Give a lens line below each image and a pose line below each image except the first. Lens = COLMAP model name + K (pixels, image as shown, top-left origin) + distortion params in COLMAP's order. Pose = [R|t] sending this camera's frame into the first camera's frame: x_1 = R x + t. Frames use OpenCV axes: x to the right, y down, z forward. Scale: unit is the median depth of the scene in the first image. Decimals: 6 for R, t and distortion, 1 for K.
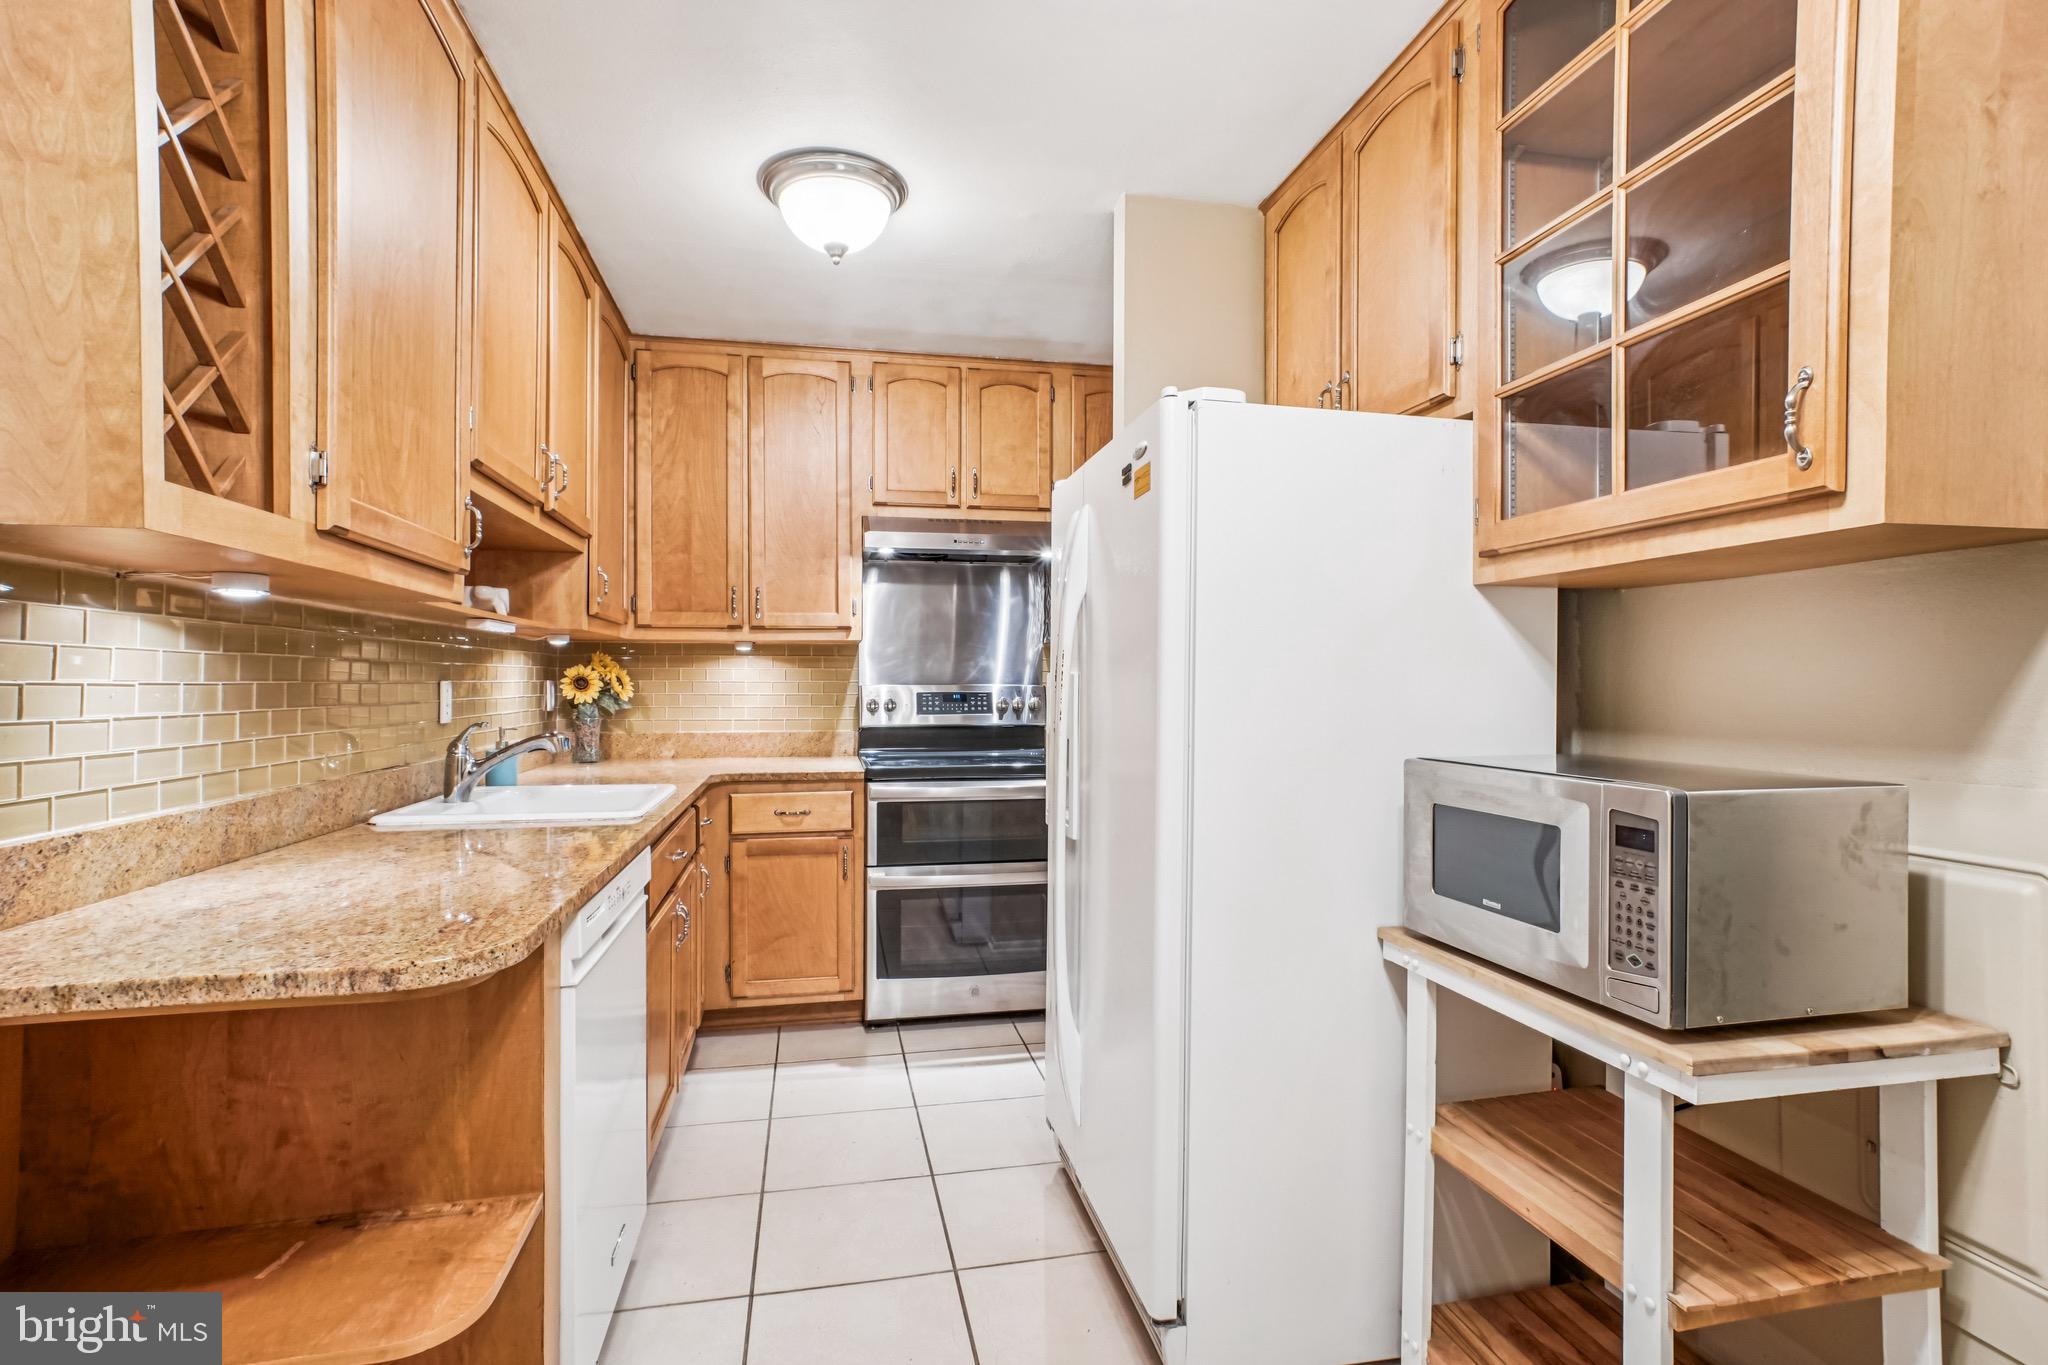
lens RADIAL K [[987.2, 0, 1026.1], [0, 987.2, 688.0], [0, 0, 1]] dist [-0.013845, 0.011342]
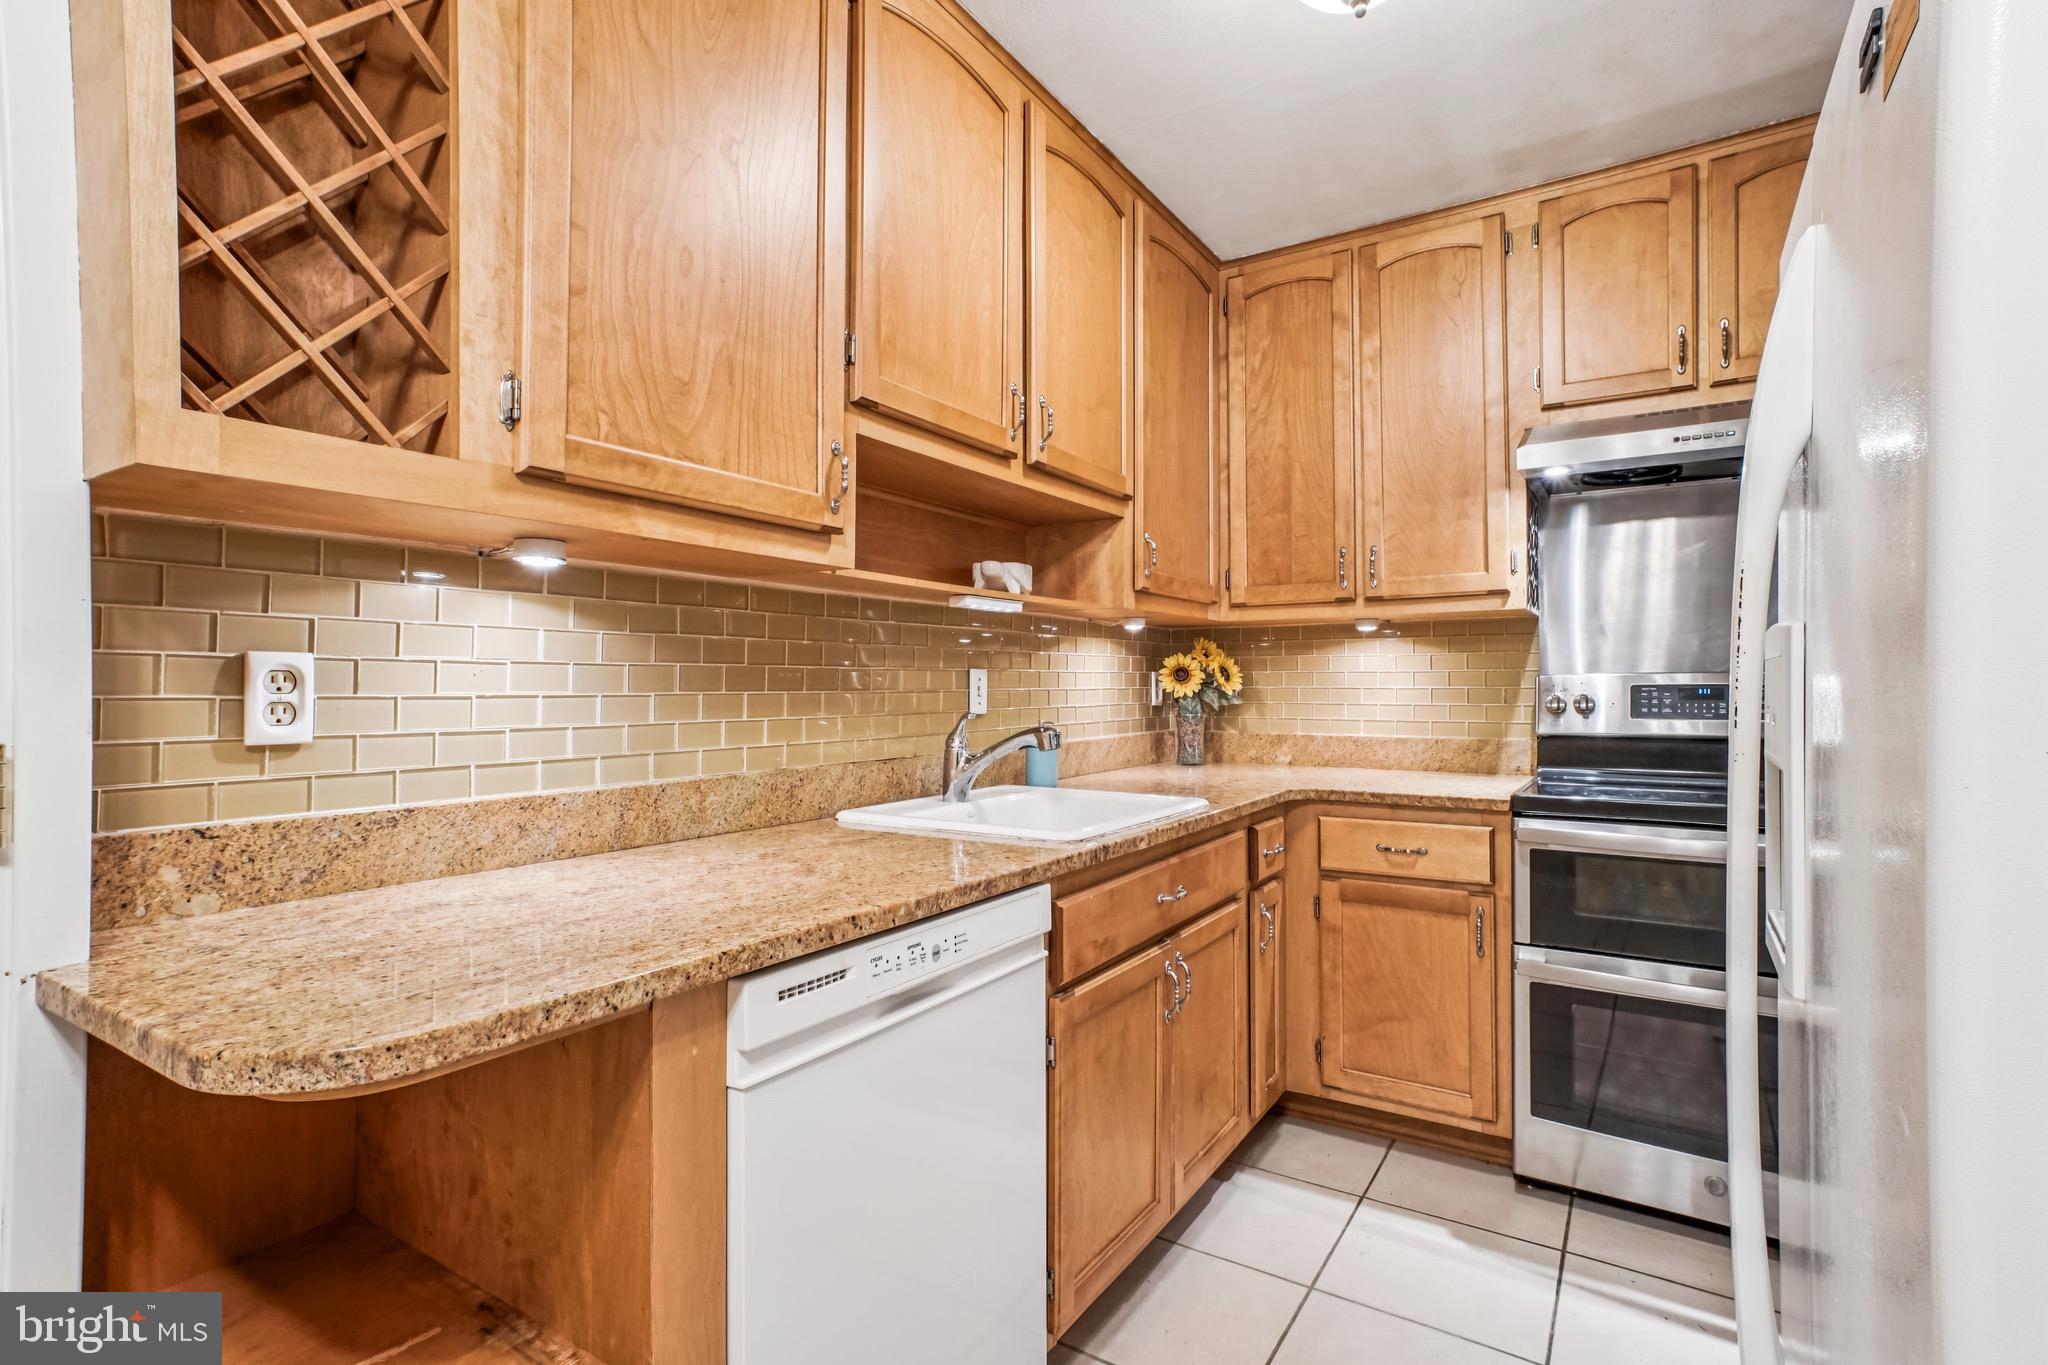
lens RADIAL K [[987.2, 0, 1019.5], [0, 987.2, 675.1], [0, 0, 1]] dist [-0.013845, 0.011342]
pose [[0.707778, -0.009090, -0.706376, 0.074871], [-0.002125, 0.999885, -0.014996, 0.010007], [0.706431, 0.012115, 0.707678, 0.288281]]
